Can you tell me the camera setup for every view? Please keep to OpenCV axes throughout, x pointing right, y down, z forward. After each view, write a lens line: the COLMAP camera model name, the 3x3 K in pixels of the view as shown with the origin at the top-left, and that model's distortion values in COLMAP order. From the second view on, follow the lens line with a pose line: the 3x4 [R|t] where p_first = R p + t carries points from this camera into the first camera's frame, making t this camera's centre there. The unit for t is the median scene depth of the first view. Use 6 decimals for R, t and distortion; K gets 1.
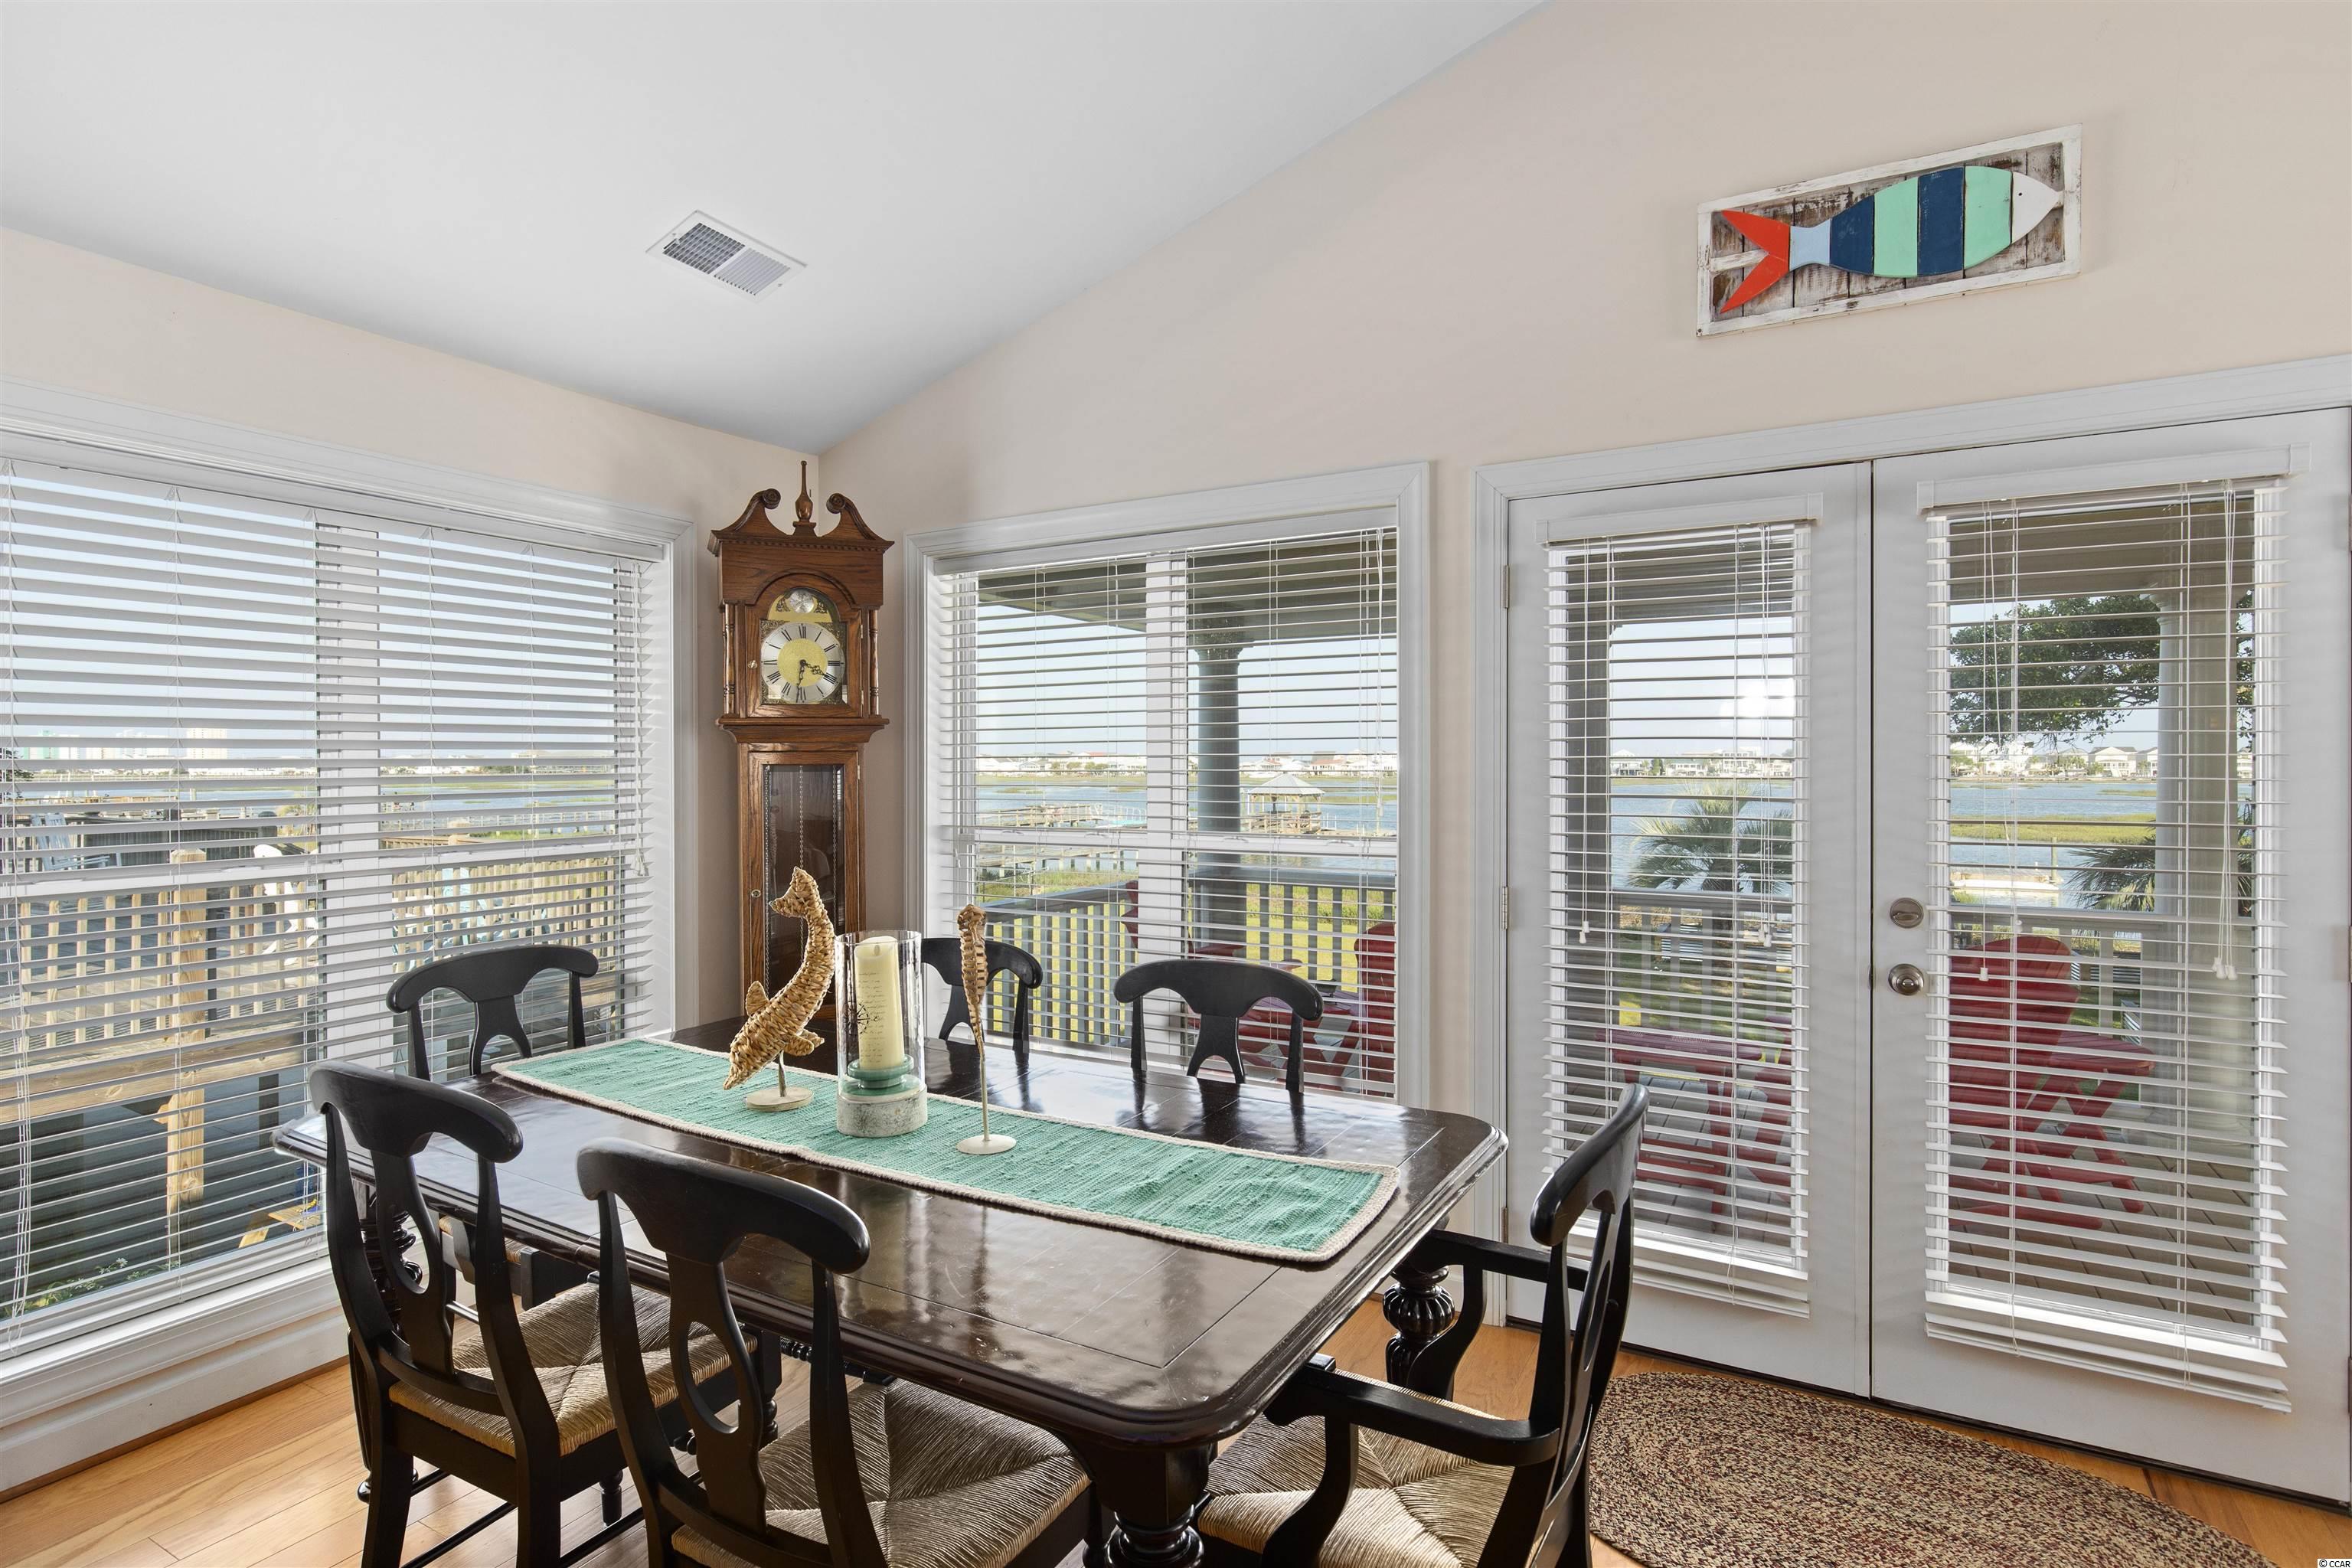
lens RADIAL K [[1172.8, 0, 1168.2], [0, 1172.8, 771.8], [0, 0, 1]] dist [-0.002954, -0.001412]
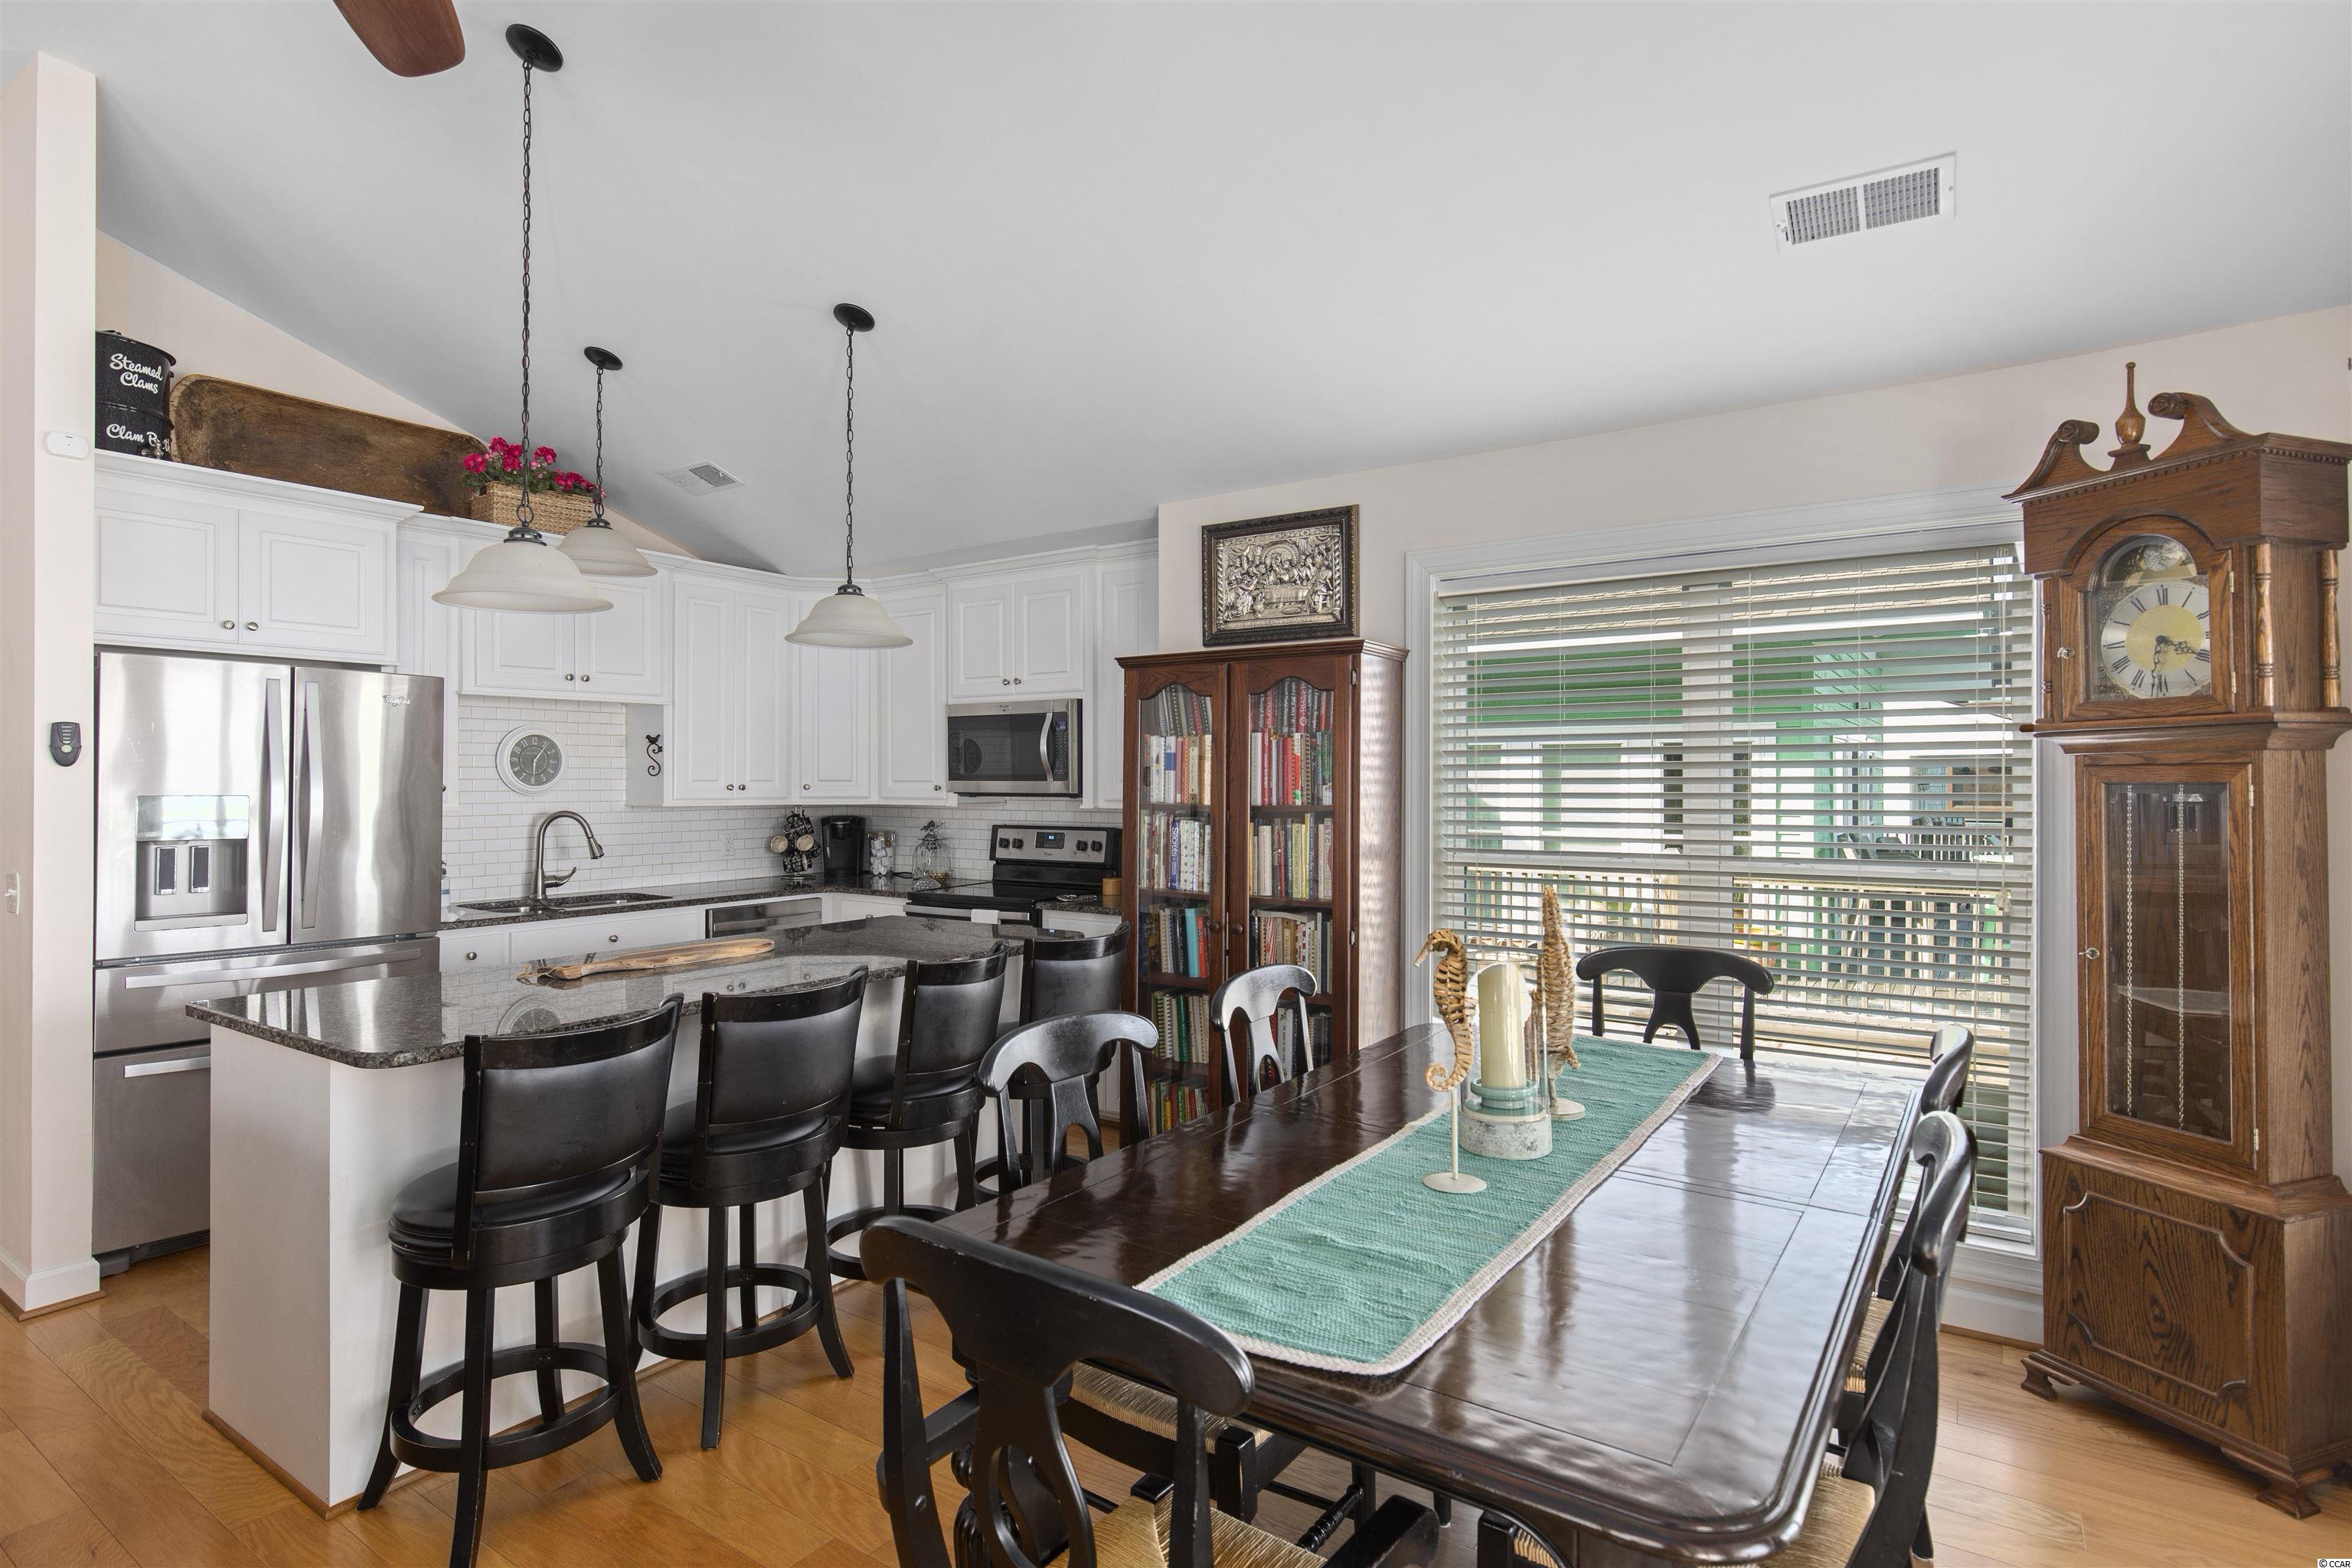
lens RADIAL K [[1172.8, 0, 1158.6], [0, 1172.8, 748.7], [0, 0, 1]] dist [-0.002954, -0.001412]
pose [[-0.097283, -0.031877, -0.994746, 0.594453], [-0.015787, 0.999411, -0.030483, 0.003860], [0.995132, 0.012738, -0.097728, 0.630235]]
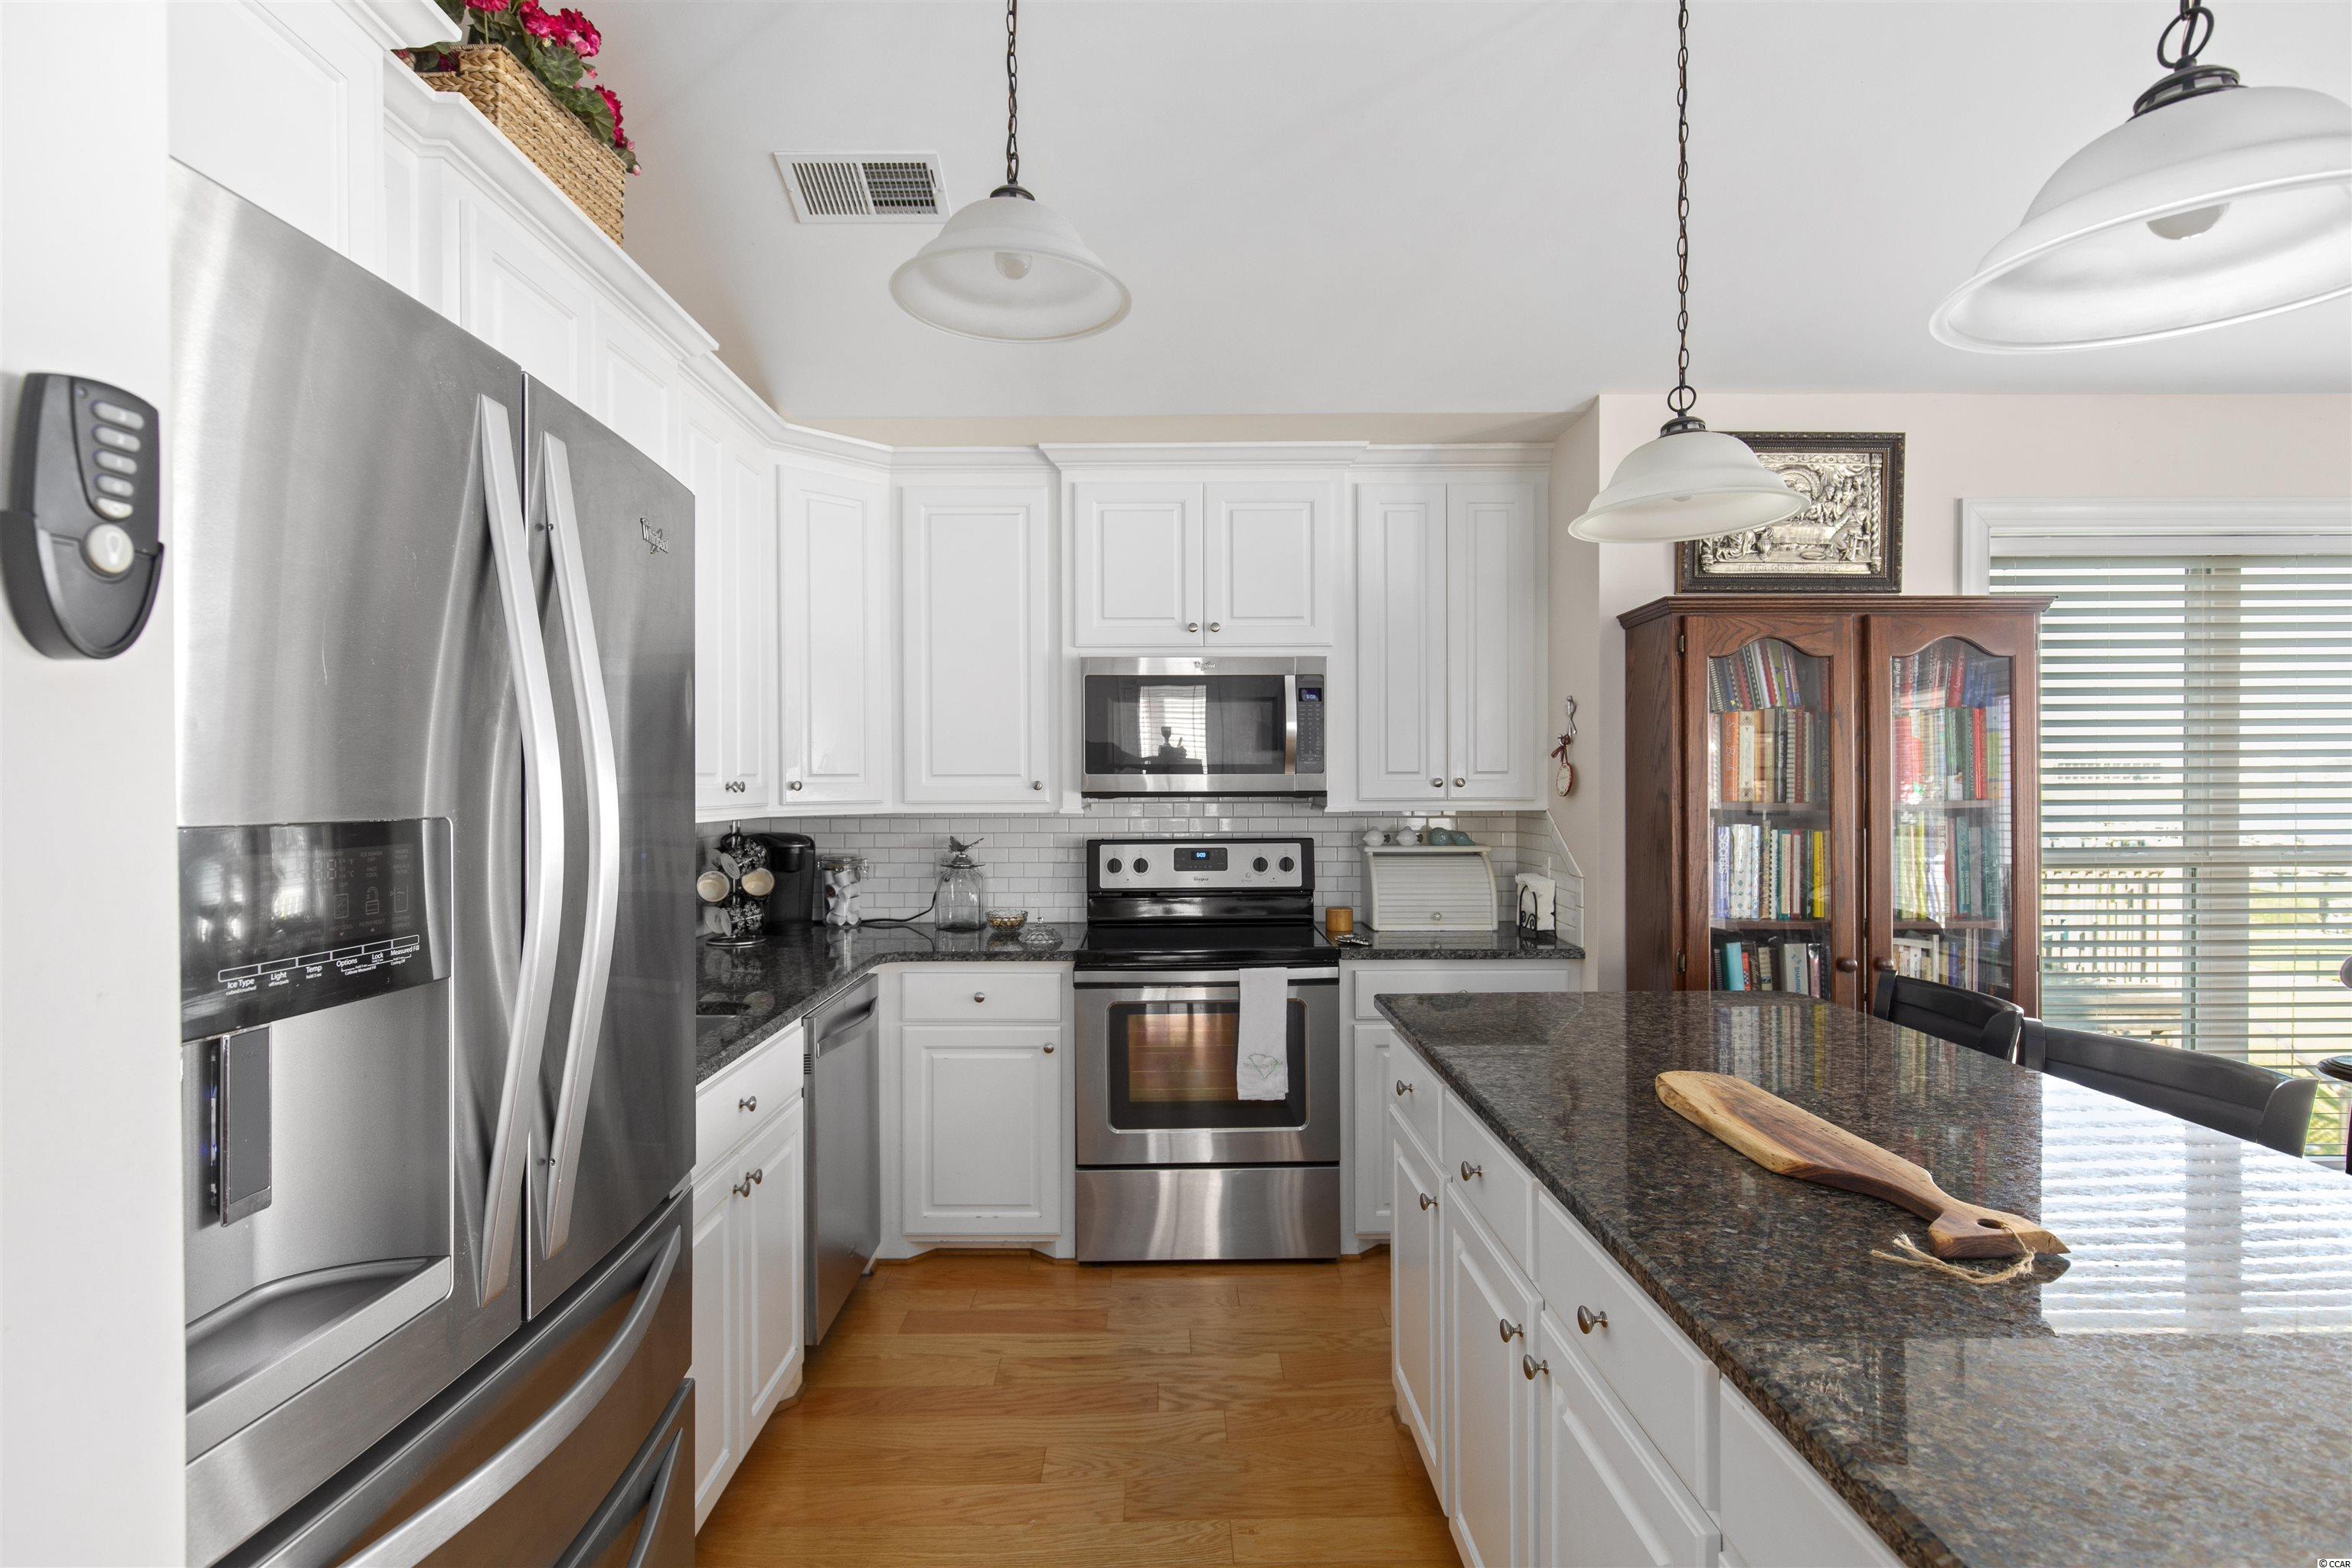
lens RADIAL K [[1172.8, 0, 1154.1], [0, 1172.8, 771.4], [0, 0, 1]] dist [-0.002954, -0.001412]
pose [[0.495614, -0.004216, -0.868533, -0.232411], [-0.003855, 0.999968, -0.007054, 0.007919], [0.868534, 0.006844, 0.495582, -0.543358]]
